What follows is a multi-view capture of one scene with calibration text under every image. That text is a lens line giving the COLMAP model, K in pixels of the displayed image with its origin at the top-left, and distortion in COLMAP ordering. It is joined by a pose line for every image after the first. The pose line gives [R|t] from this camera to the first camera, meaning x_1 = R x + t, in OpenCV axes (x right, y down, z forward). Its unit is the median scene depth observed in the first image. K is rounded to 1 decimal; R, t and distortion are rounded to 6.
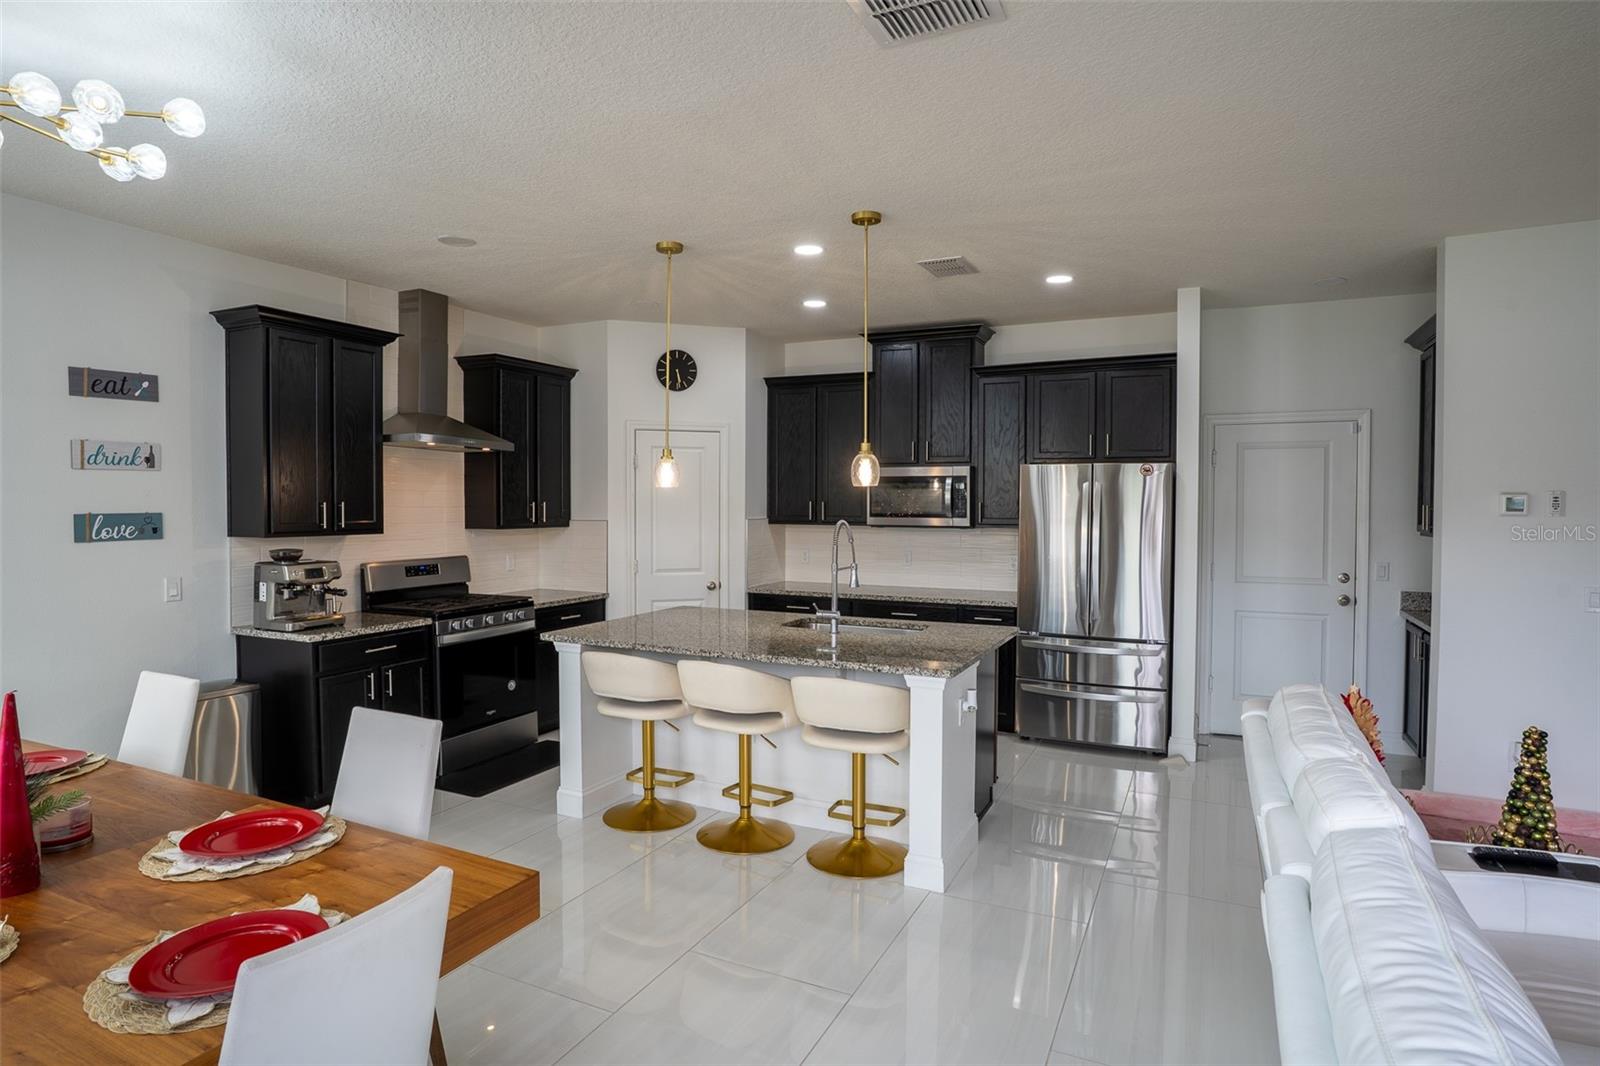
lens RADIAL K [[861.2, 0, 800.7], [0, 861.2, 521.5], [0, 0, 1]] dist [-0.060015, 0.037834]
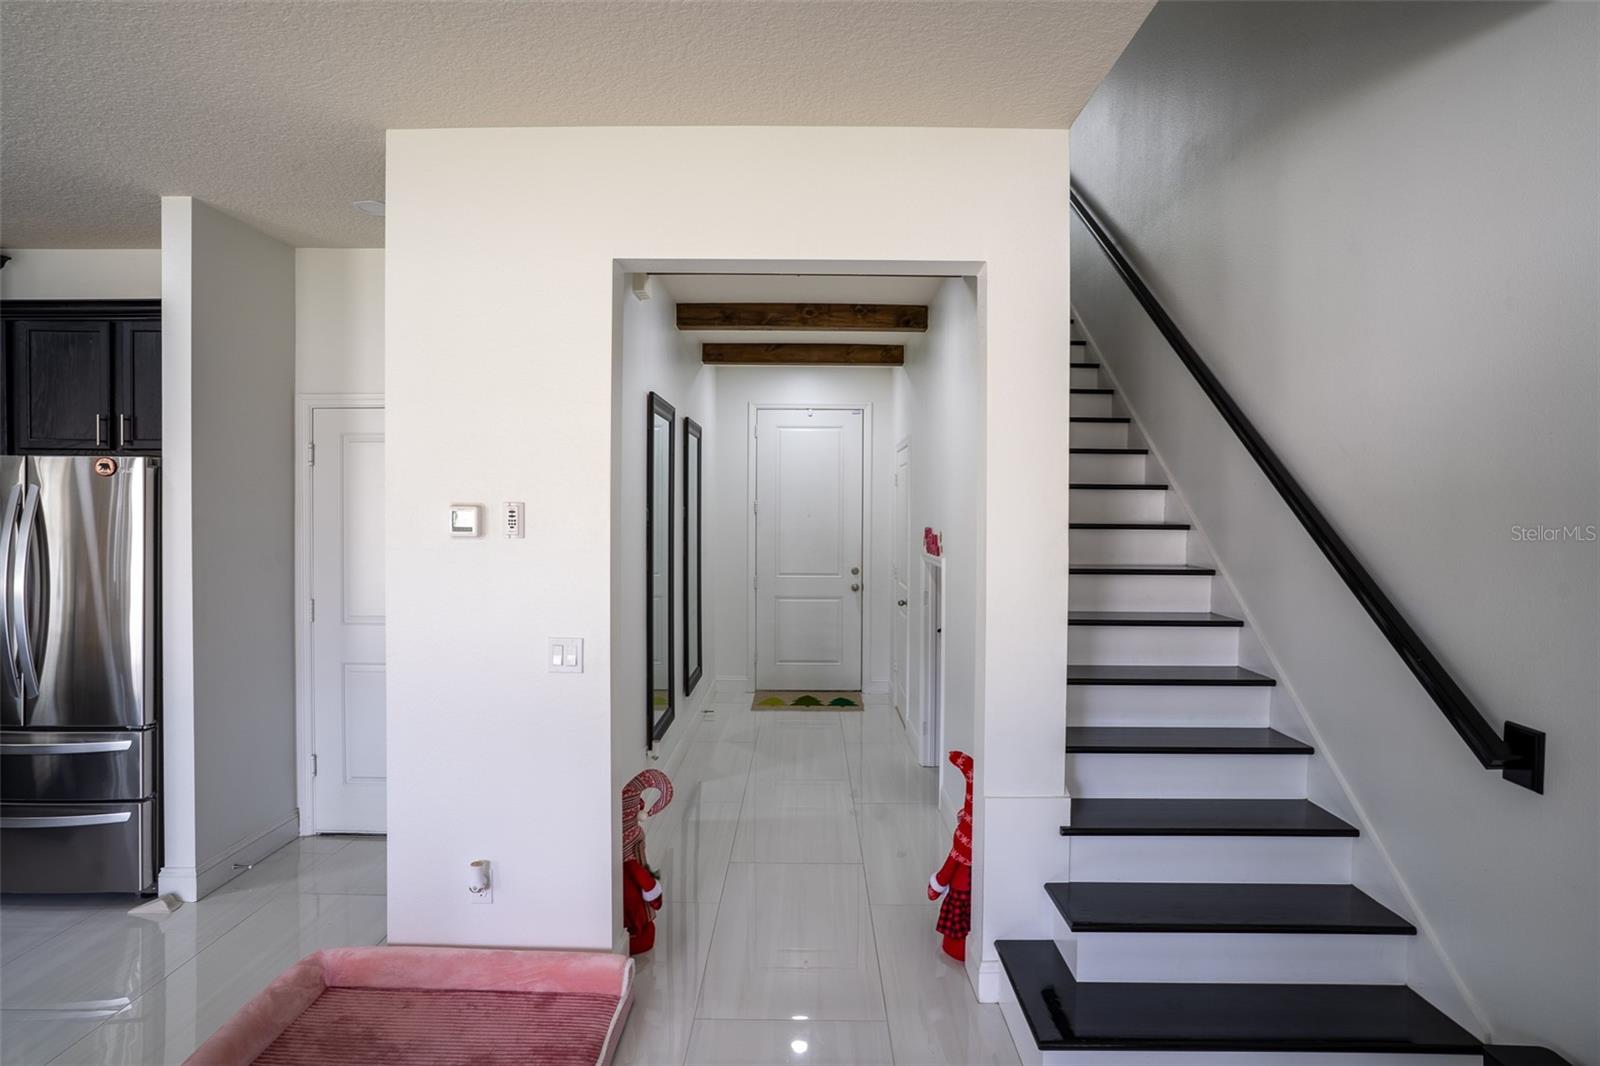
lens RADIAL K [[861.2, 0, 800.6], [0, 861.2, 523.4], [0, 0, 1]] dist [-0.060015, 0.037834]
pose [[0.905067, -0.005032, 0.425239, 0.612832], [0.007280, 0.999967, -0.003662, -0.010871], [-0.425206, 0.006410, 0.905074, 0.188665]]
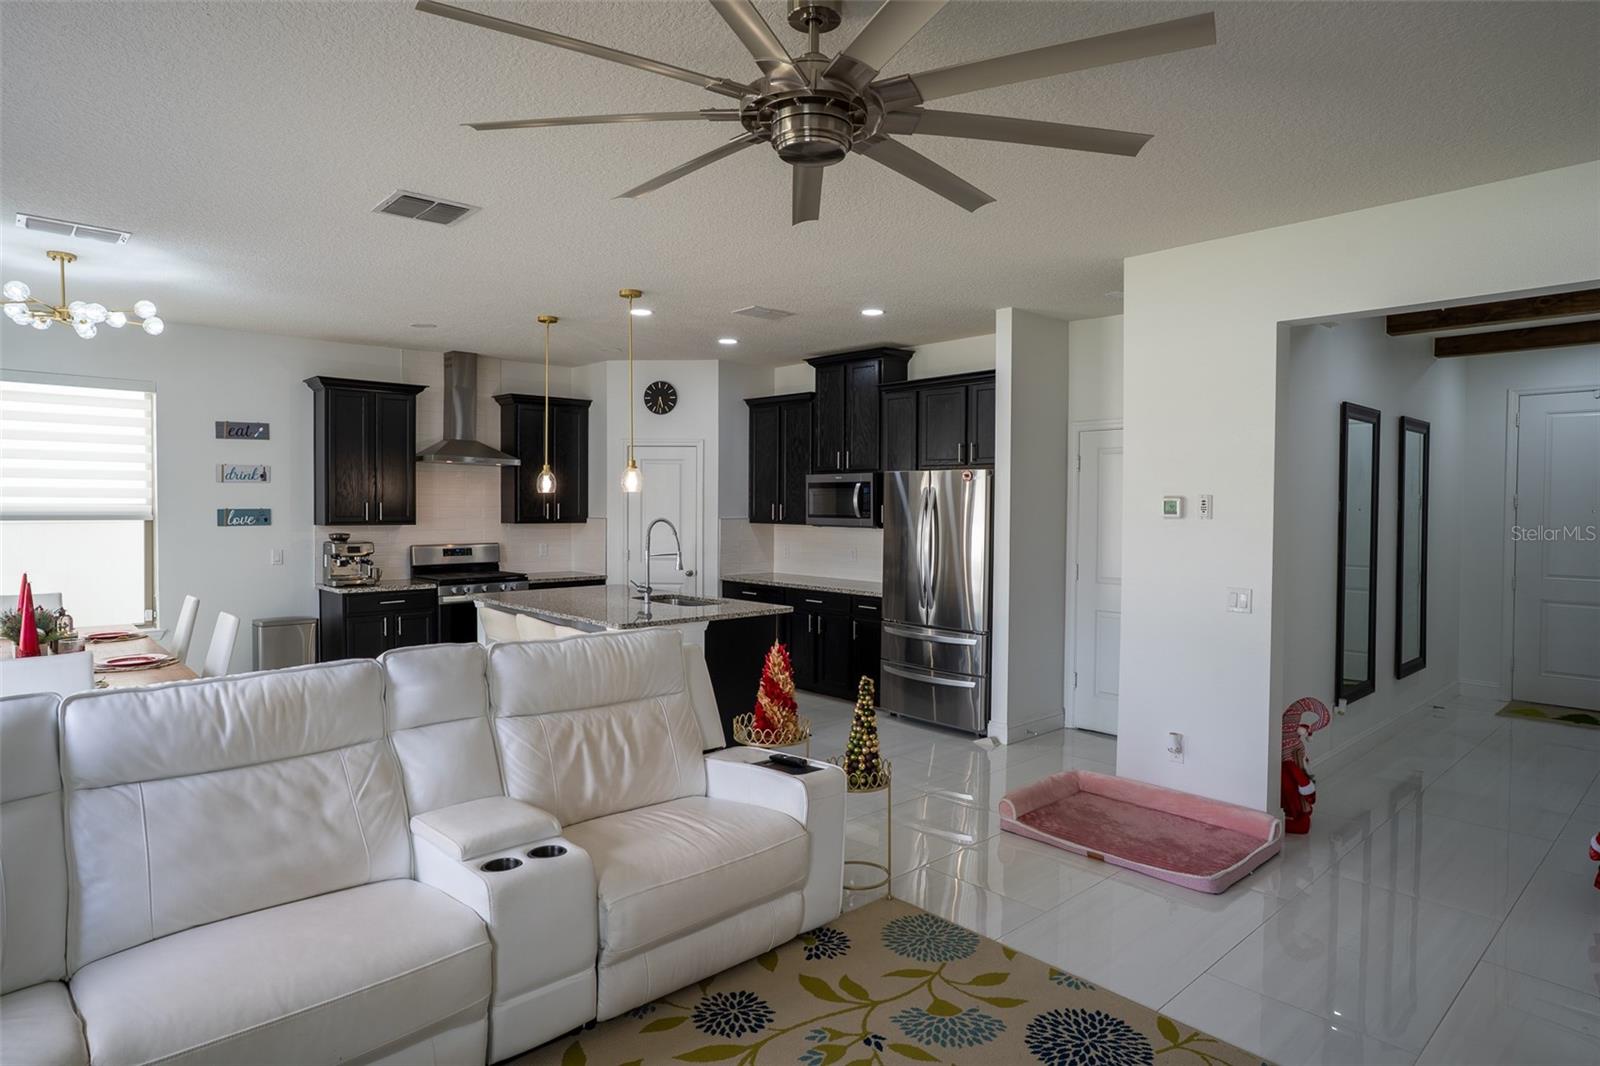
lens RADIAL K [[907.2, 0, 803.2], [0, 907.2, 523.3], [0, 0, 1]] dist [-0.057629, 0.046383]
pose [[0.931021, 0.011369, -0.364788, 0.635591], [-0.012685, 0.999919, -0.001211, 0.004890], [0.364745, 0.005754, 0.931090, -0.168627]]
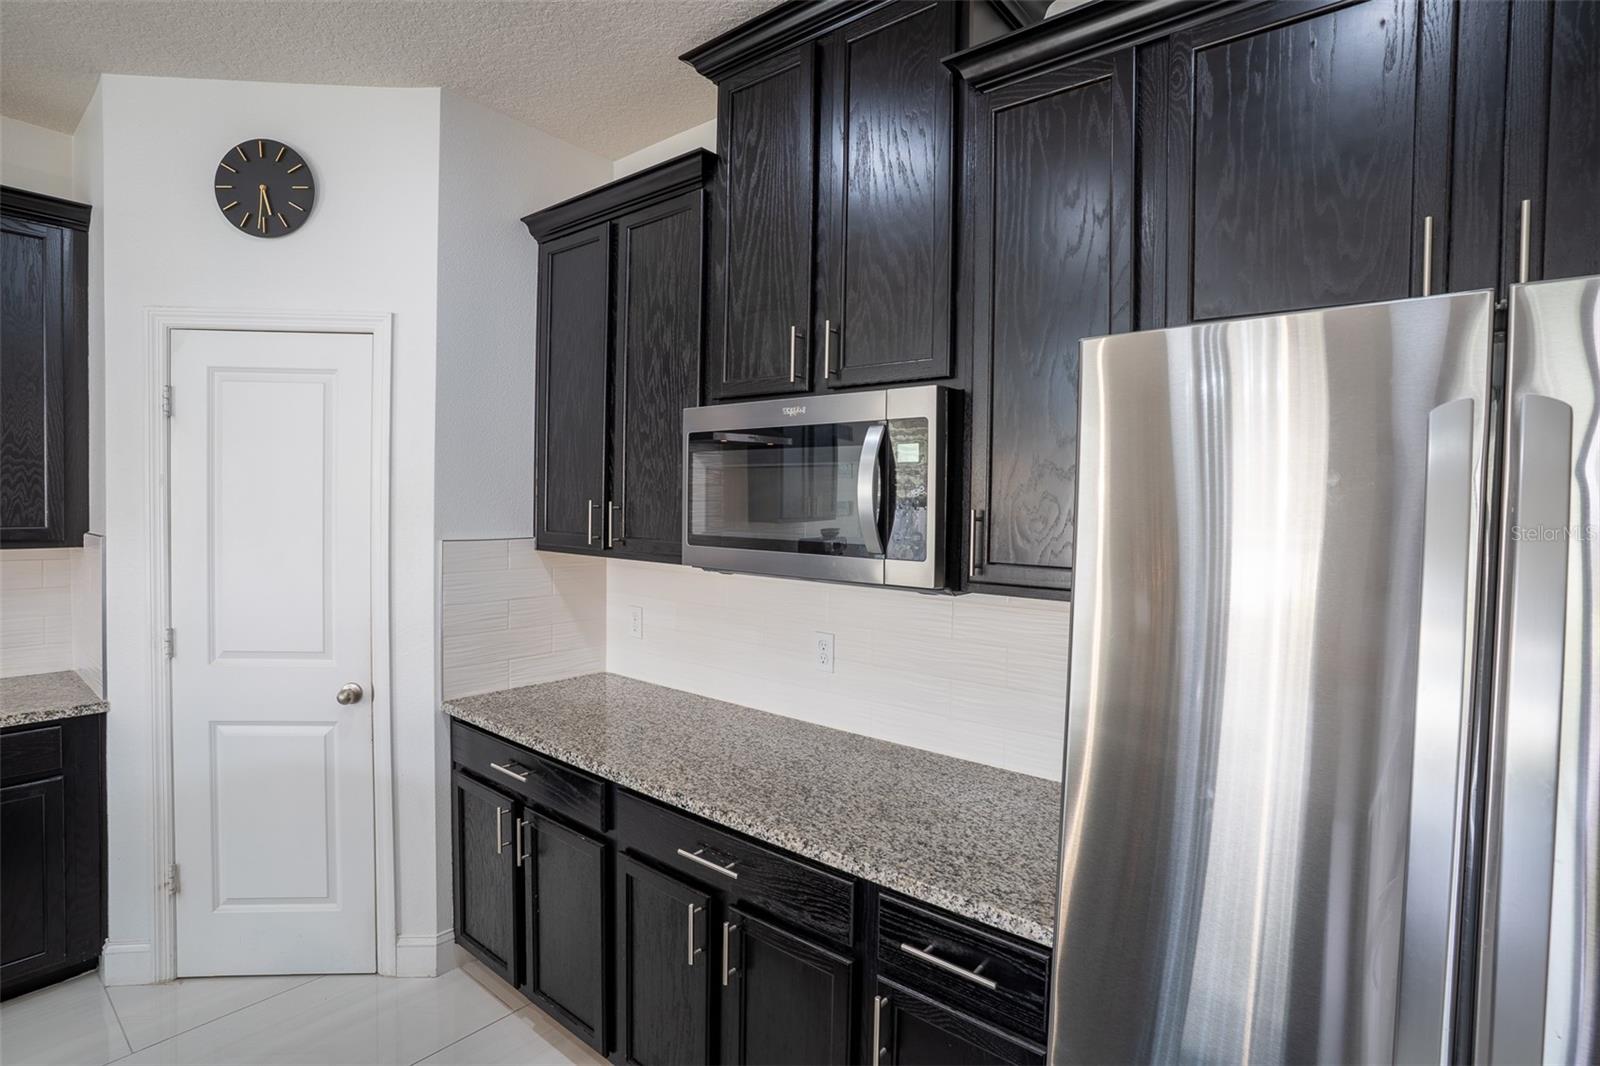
lens RADIAL K [[789.3, 0, 792.1], [0, 789.3, 531.3], [0, 0, 1]] dist [-0.050921, 0.013023]
pose [[0.967702, 0.024706, -0.250883, 0.252018], [-0.022555, 0.999680, 0.011446, -0.019313], [0.251086, -0.005418, 0.967950, 0.843012]]
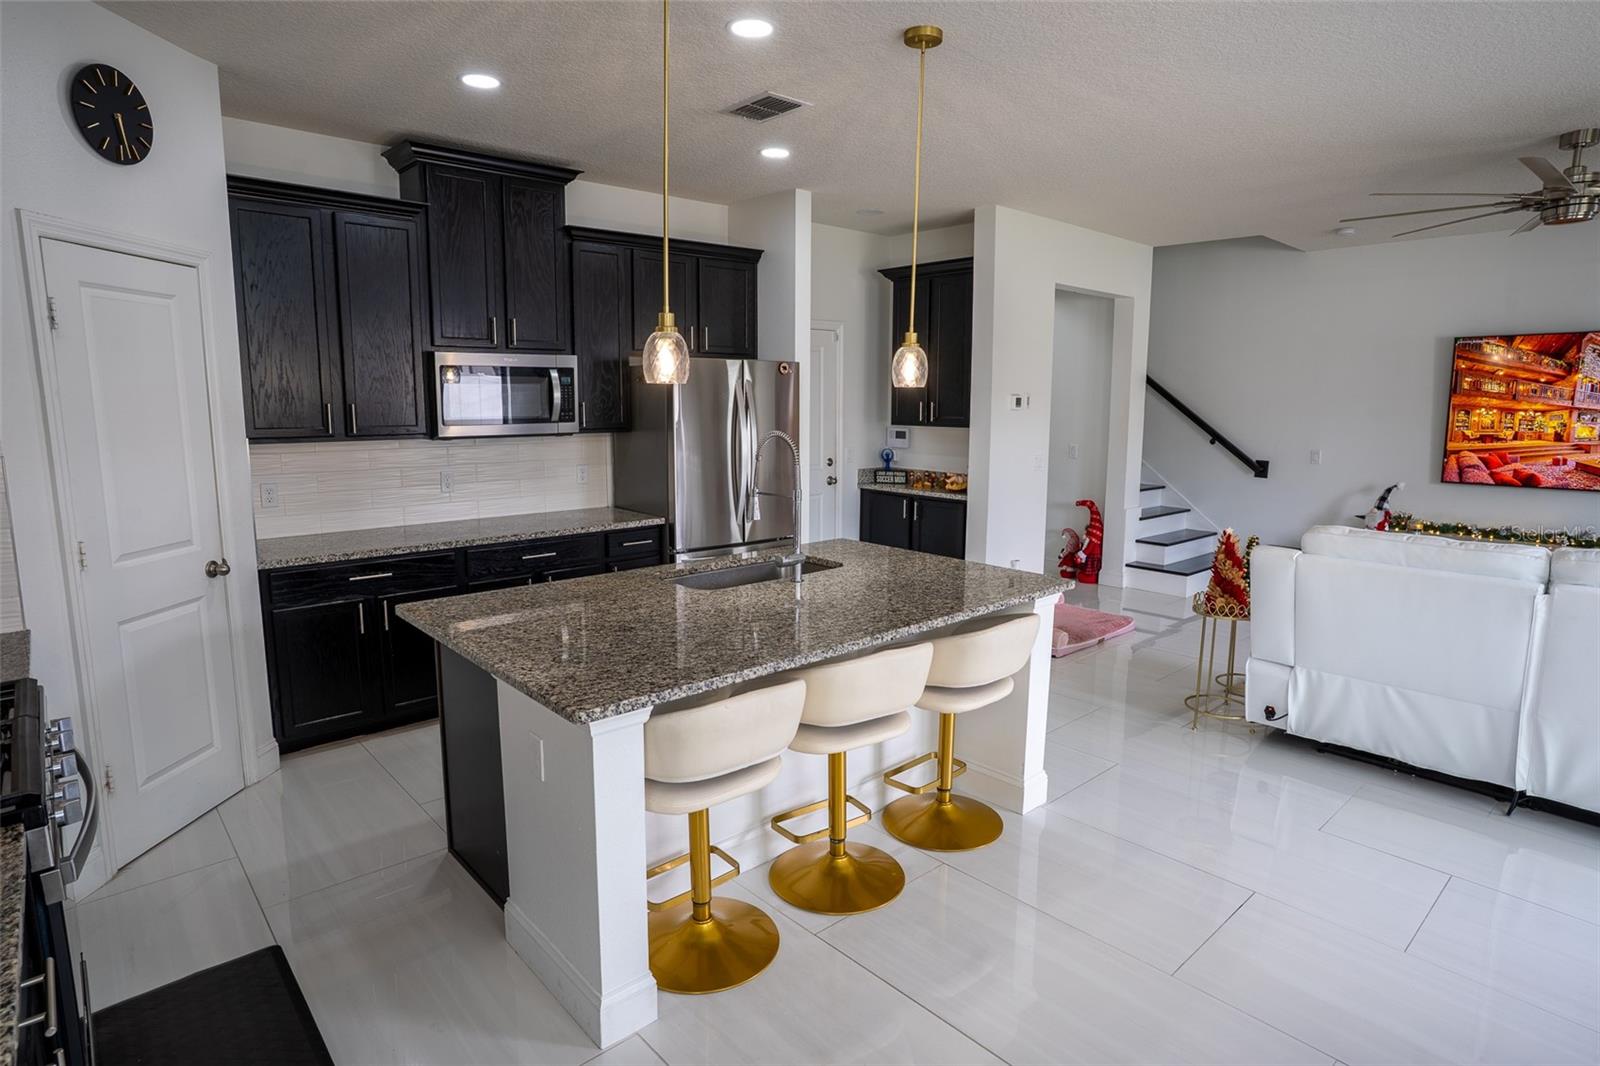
lens RADIAL K [[861.2, 0, 800.7], [0, 861.2, 521.6], [0, 0, 1]] dist [-0.060015, 0.037834]
pose [[0.376972, -0.136118, 0.916168, -0.536296], [0.017384, 0.990008, 0.139936, -0.023414], [-0.926061, -0.036825, 0.375572, 0.594446]]
